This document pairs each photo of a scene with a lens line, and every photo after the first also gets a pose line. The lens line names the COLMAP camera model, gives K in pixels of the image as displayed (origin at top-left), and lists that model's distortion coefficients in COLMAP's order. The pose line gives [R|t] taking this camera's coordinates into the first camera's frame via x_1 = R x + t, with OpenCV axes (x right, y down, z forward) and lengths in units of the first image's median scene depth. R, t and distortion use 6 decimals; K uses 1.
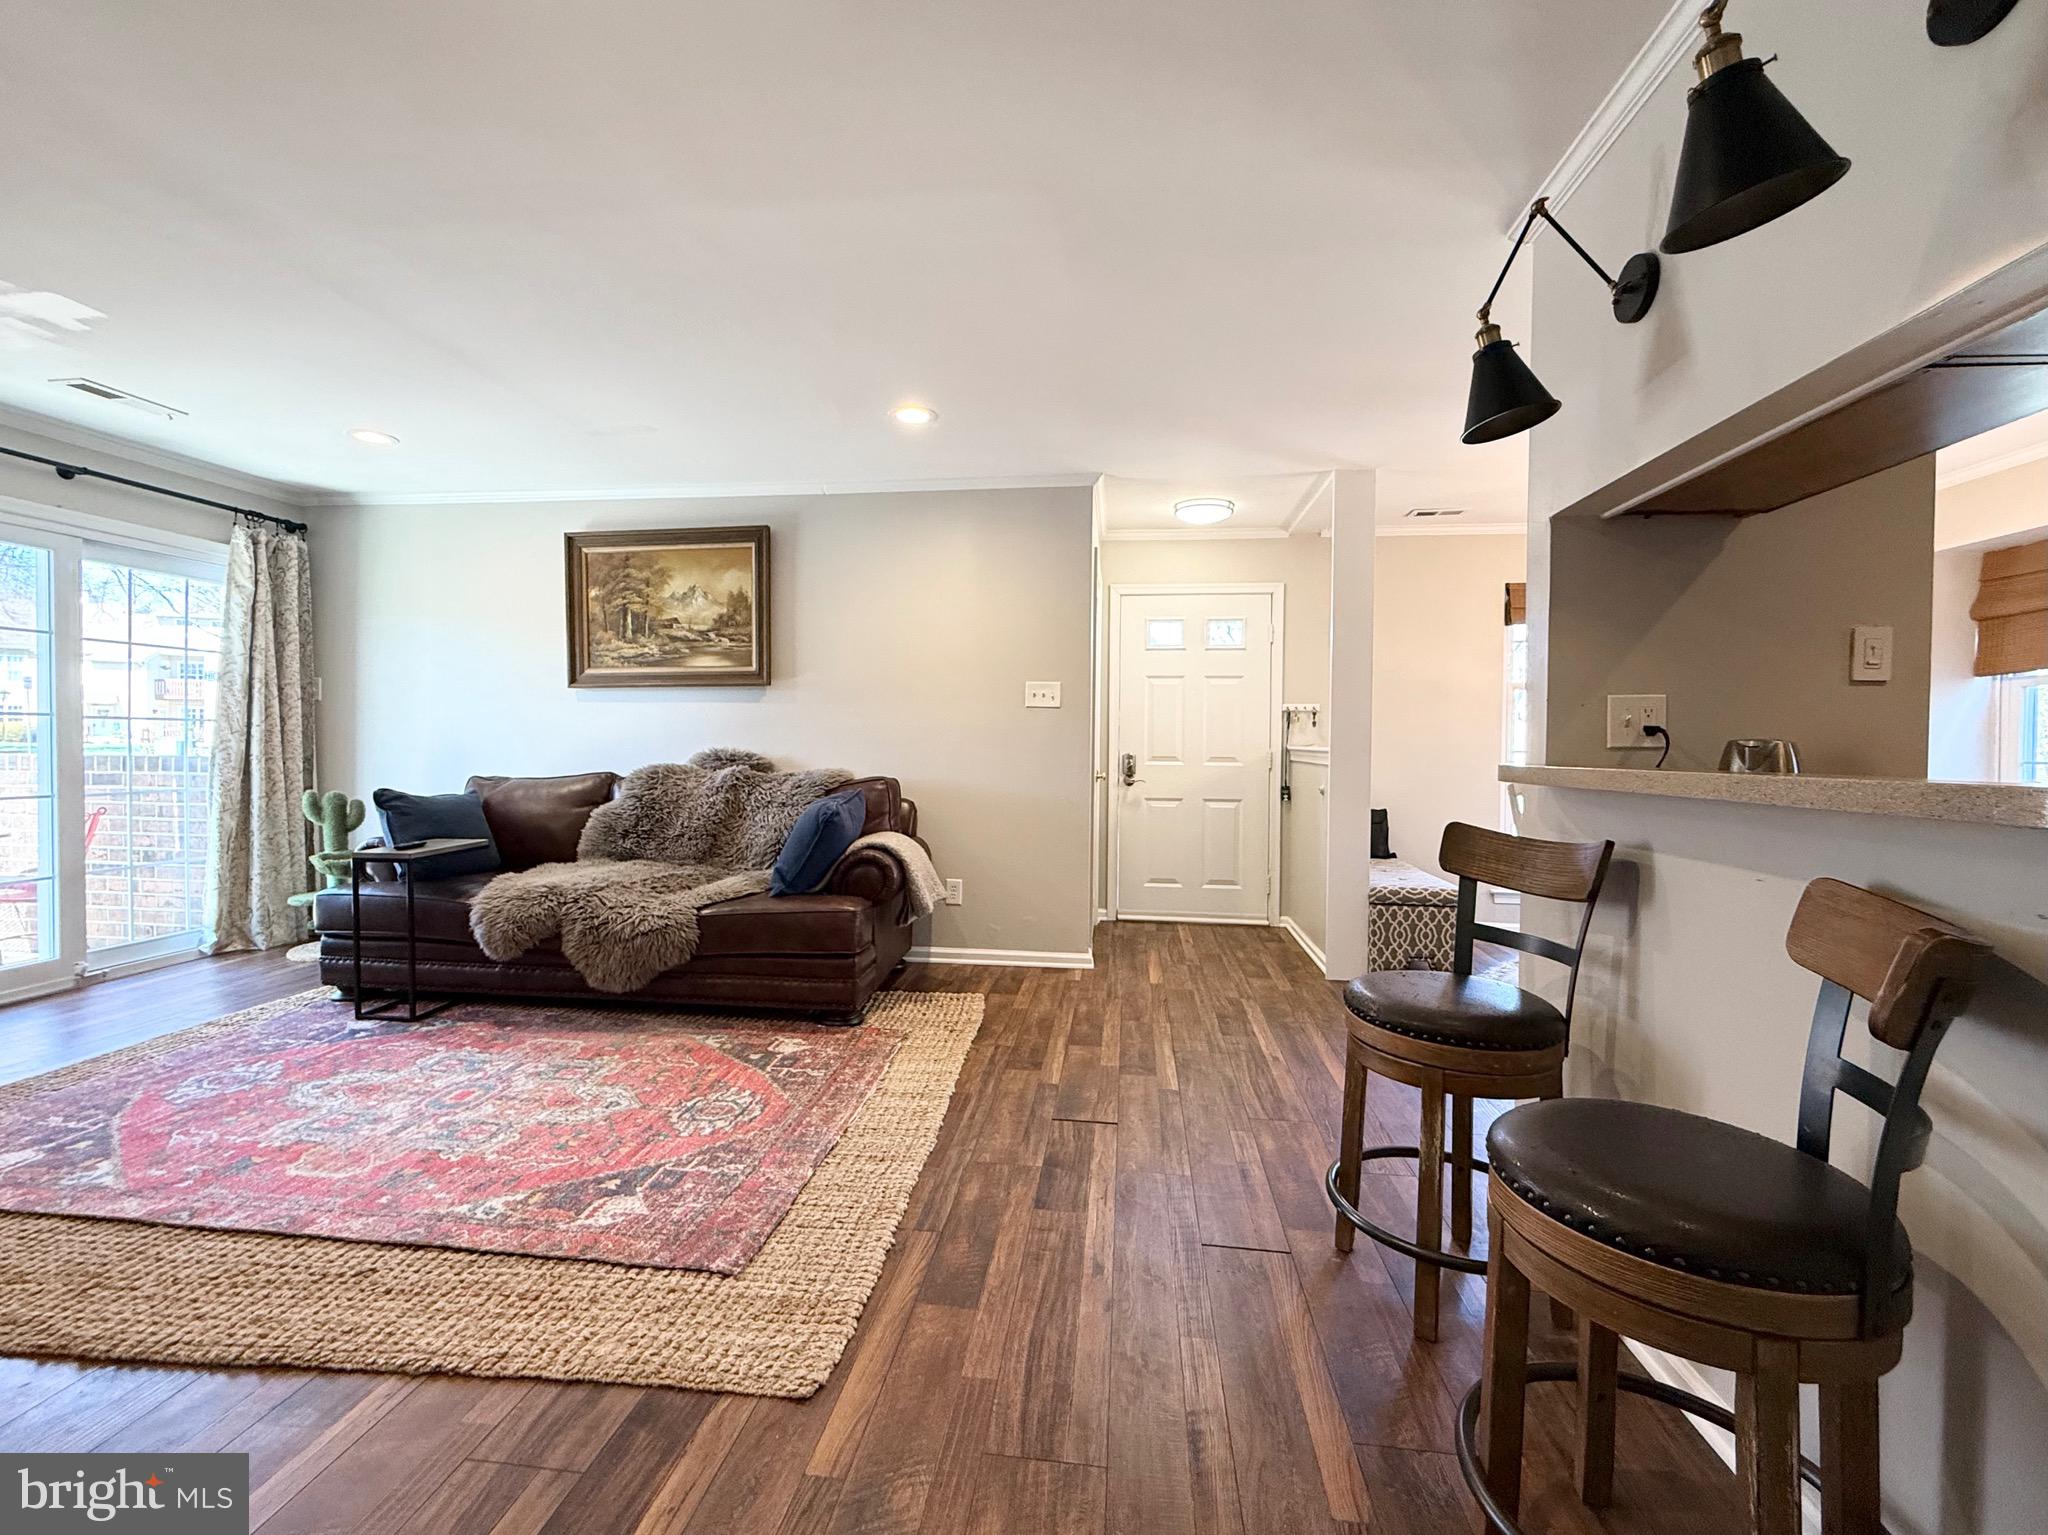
lens RADIAL K [[837.7, 0, 1012.6], [0, 837.7, 760.0], [0, 0, 1]] dist [-0.002080, 0.001575]
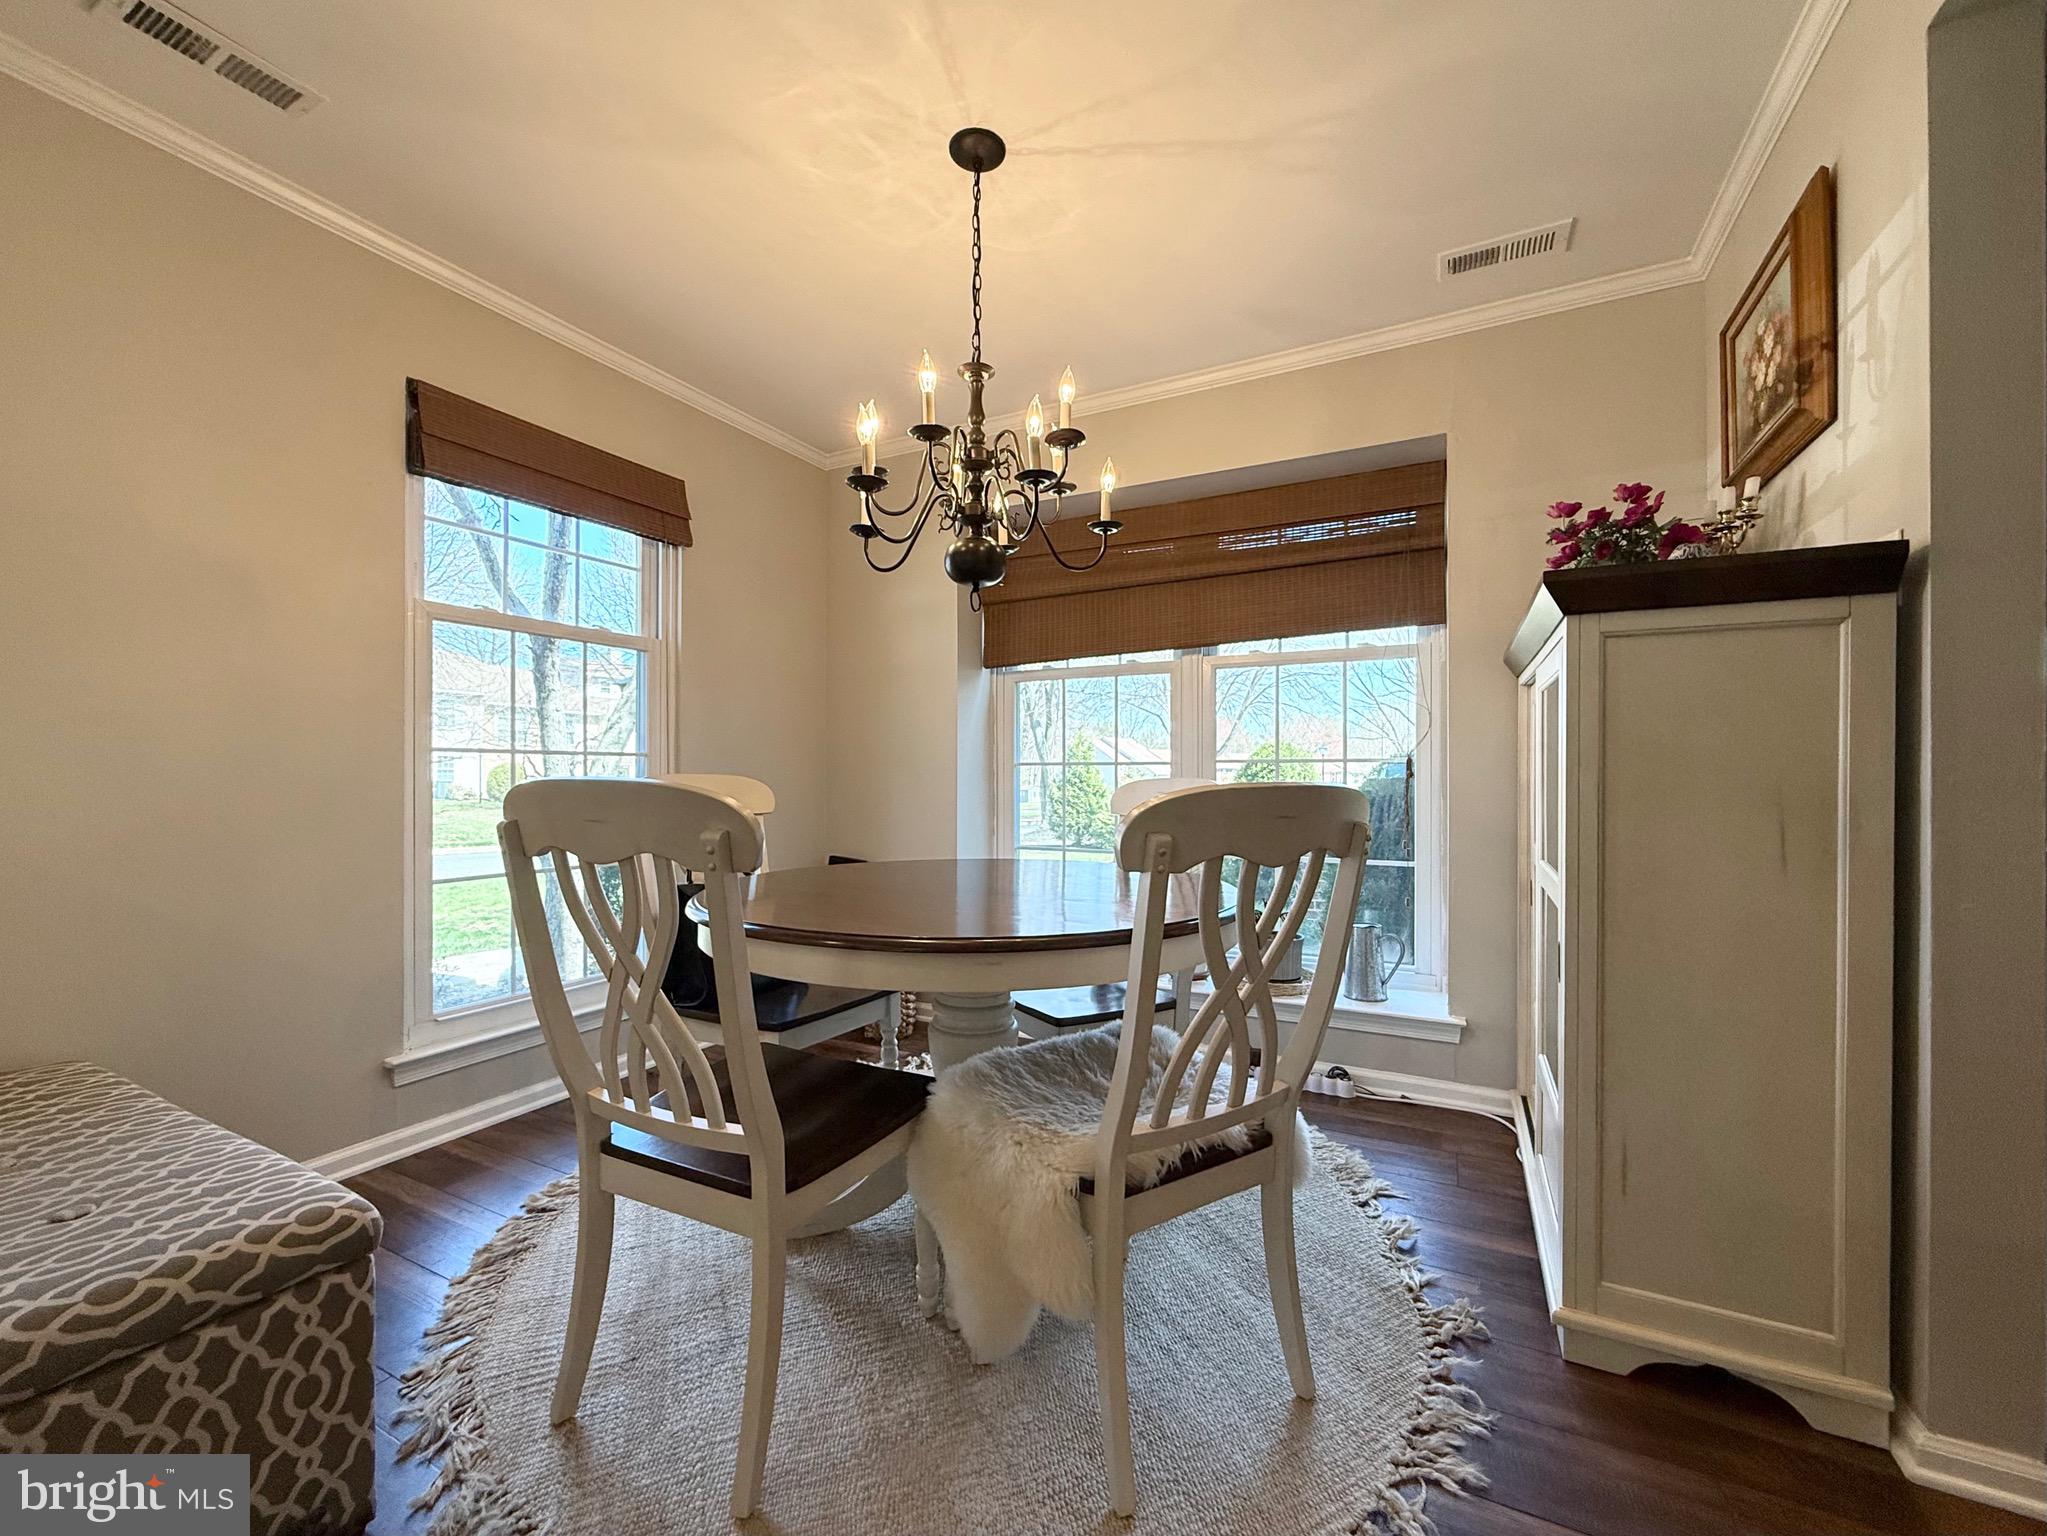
lens RADIAL K [[837.3, 0, 1019.2], [0, 837.3, 776.7], [0, 0, 1]] dist [-0.002080, 0.001575]
pose [[0.351821, -0.007582, 0.936036, 0.359654], [0.025319, 0.999678, -0.001419, 0.017431], [-0.935725, 0.024198, 0.351900, 0.688678]]
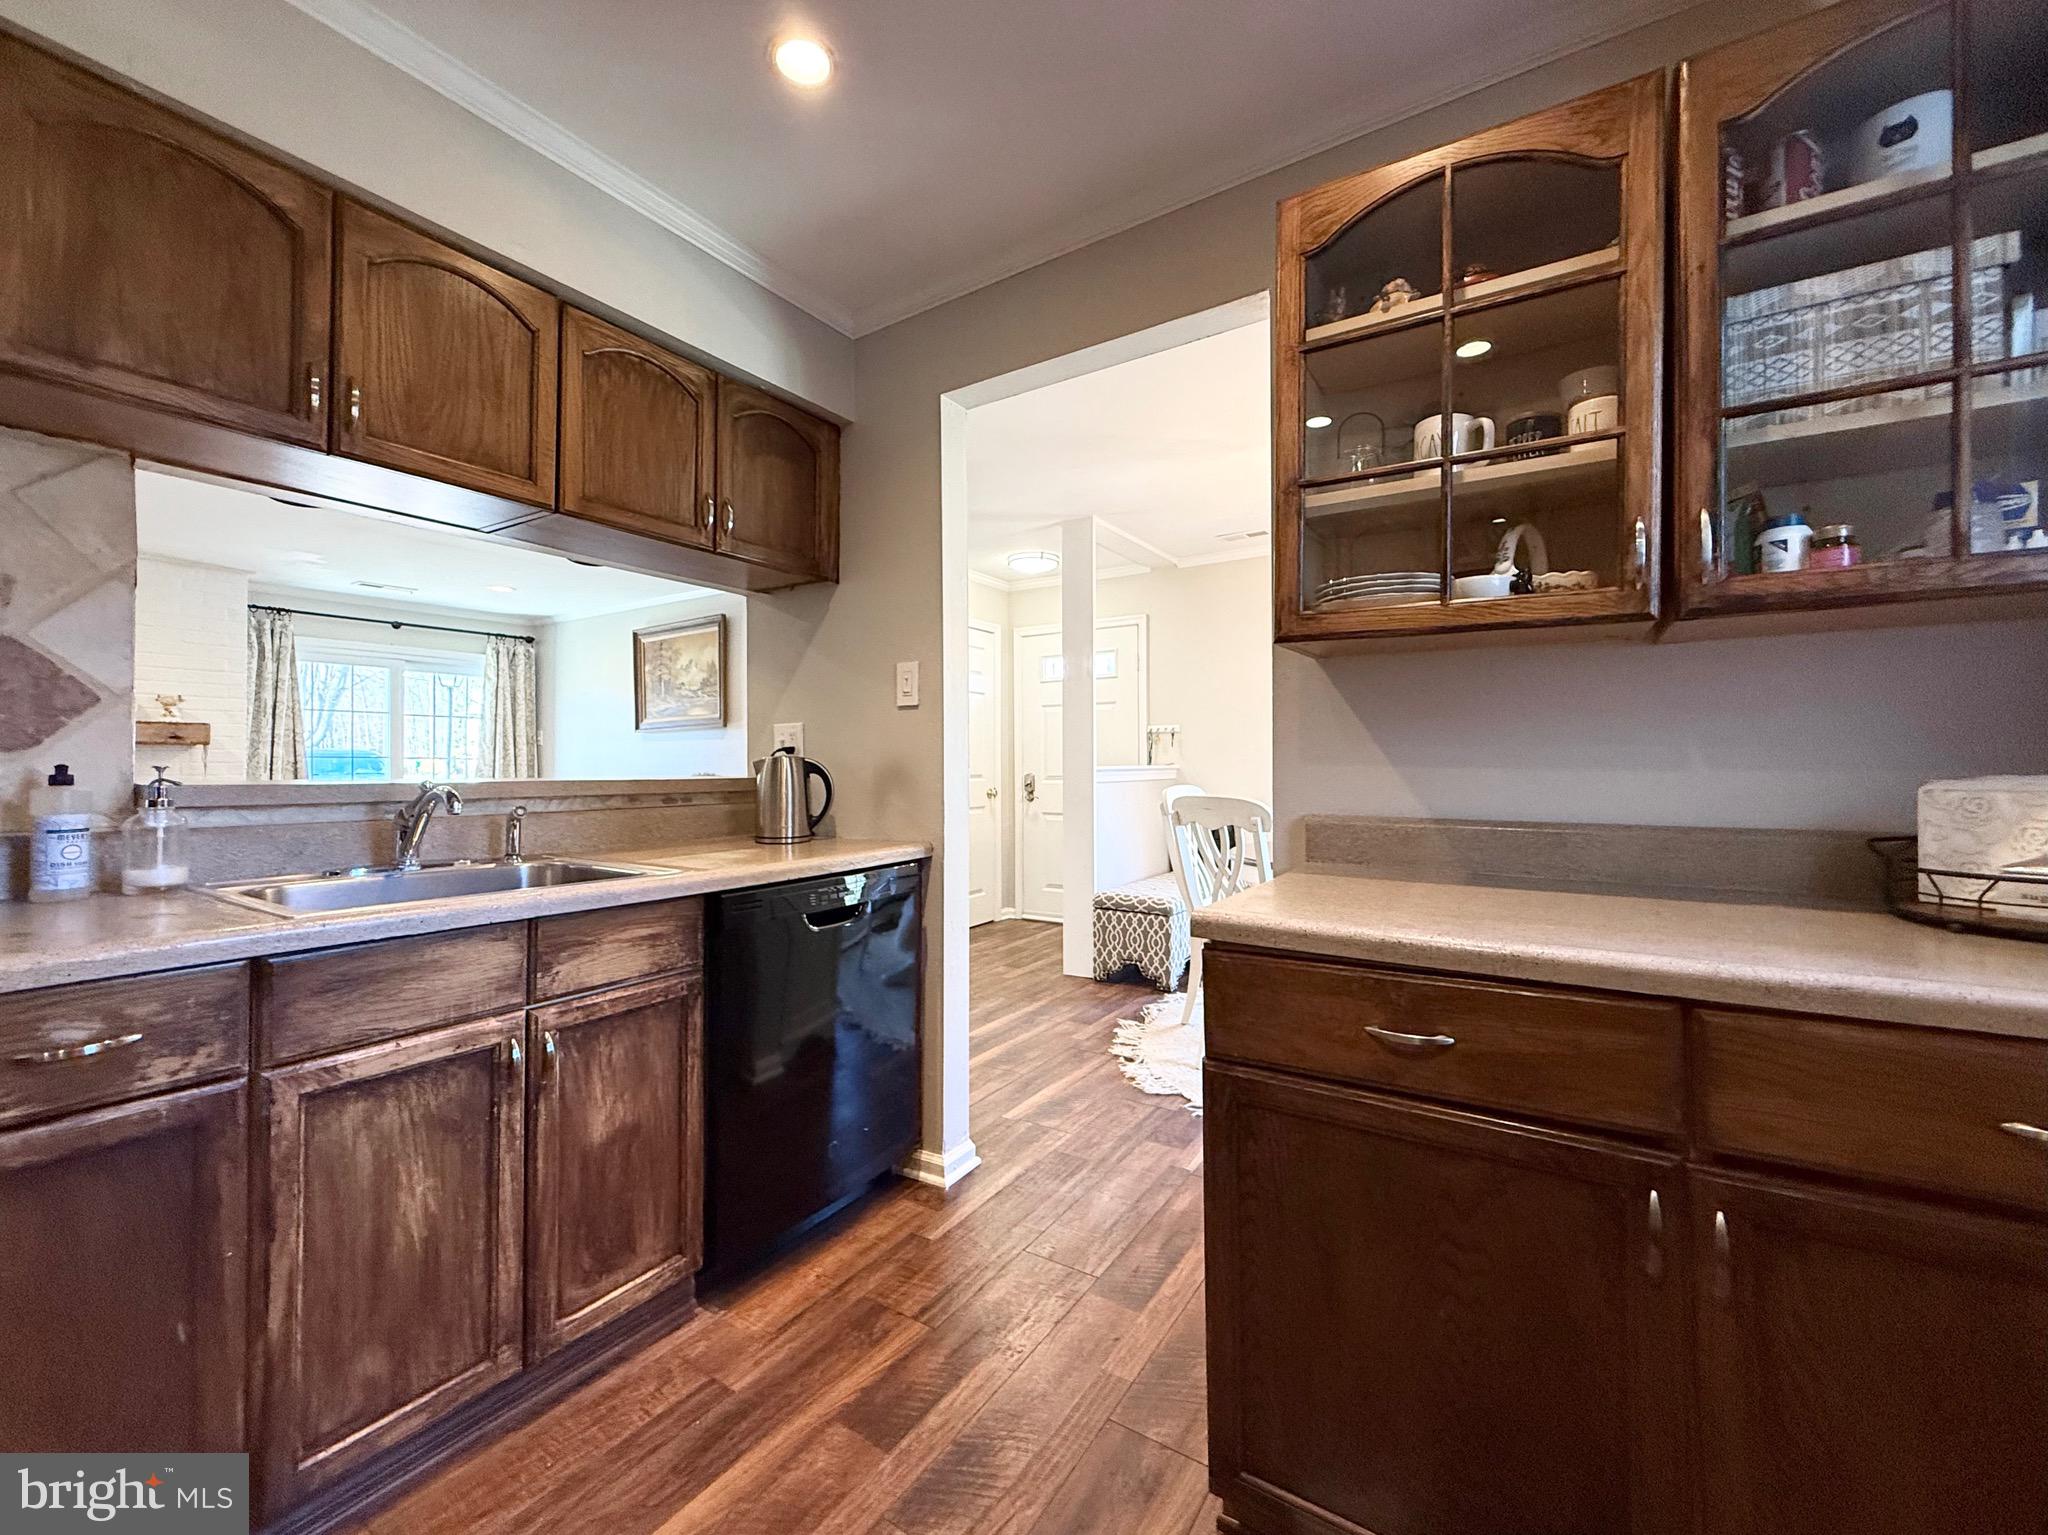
lens RADIAL K [[837.7, 0, 1034.3], [0, 837.7, 754.1], [0, 0, 1]] dist [-0.002080, 0.001575]
pose [[0.898161, -0.019709, -0.439225, 0.864519], [0.002102, 0.999176, -0.040537, 0.015239], [0.439662, 0.035485, 0.897462, -0.024172]]
